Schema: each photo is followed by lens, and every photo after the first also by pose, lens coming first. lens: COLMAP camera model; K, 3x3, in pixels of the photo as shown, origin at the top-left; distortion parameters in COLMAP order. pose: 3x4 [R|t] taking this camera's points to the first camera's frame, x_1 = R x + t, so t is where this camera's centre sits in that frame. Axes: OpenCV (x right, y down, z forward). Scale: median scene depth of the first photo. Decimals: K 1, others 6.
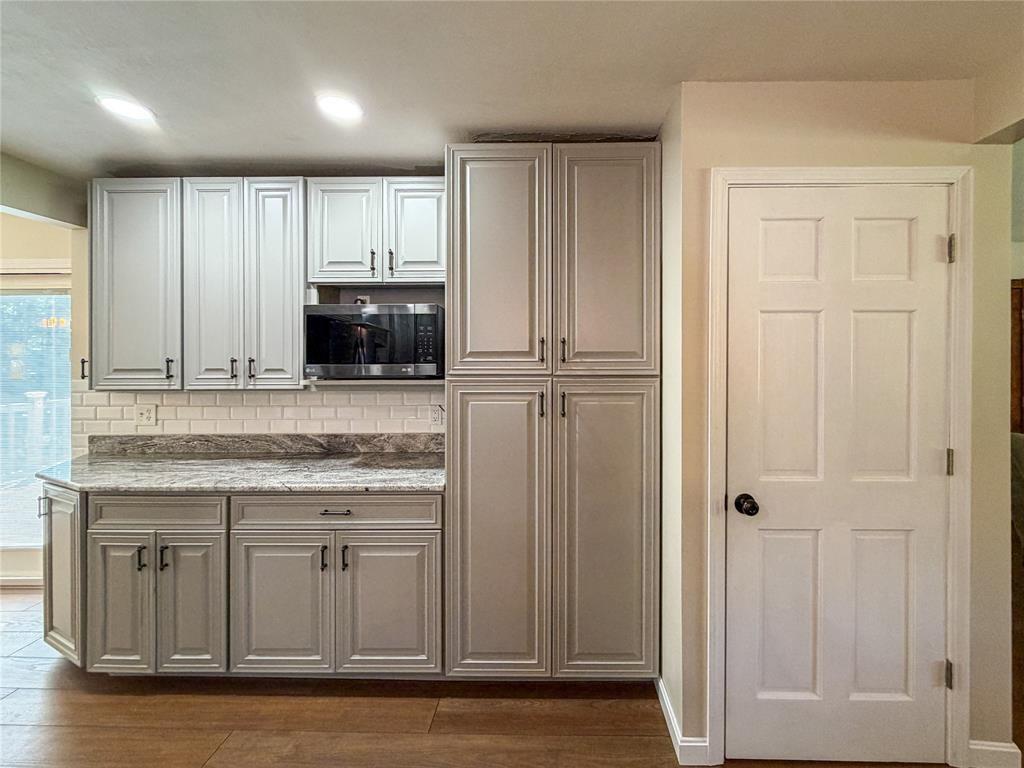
lens RADIAL K [[413.2, 0, 511.8], [0, 413.2, 362.4], [0, 0, 1]] dist [-0.000054, -0.000338]
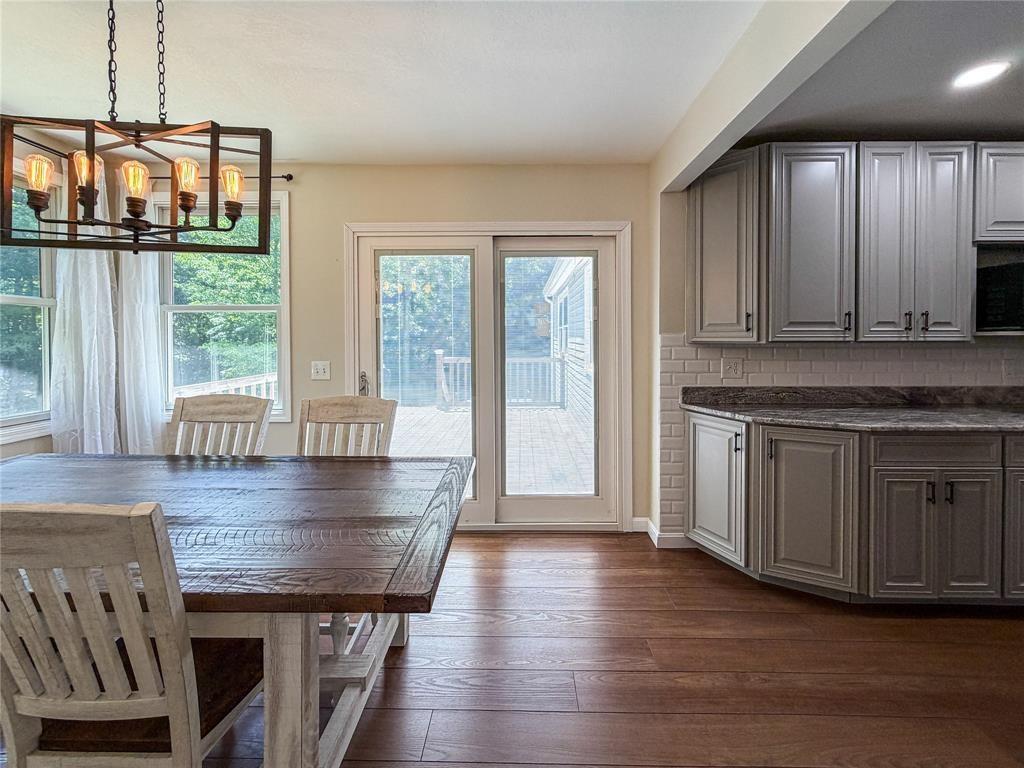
lens RADIAL K [[416.0, 0, 511.5], [0, 416.0, 343.8], [0, 0, 1]] dist [0.002827, 0.000601]
pose [[0.999975, 0.002834, 0.006453, -1.477635], [-0.002911, 0.999925, 0.011867, 0.054263], [-0.006419, -0.011885, 0.999909, -0.062813]]
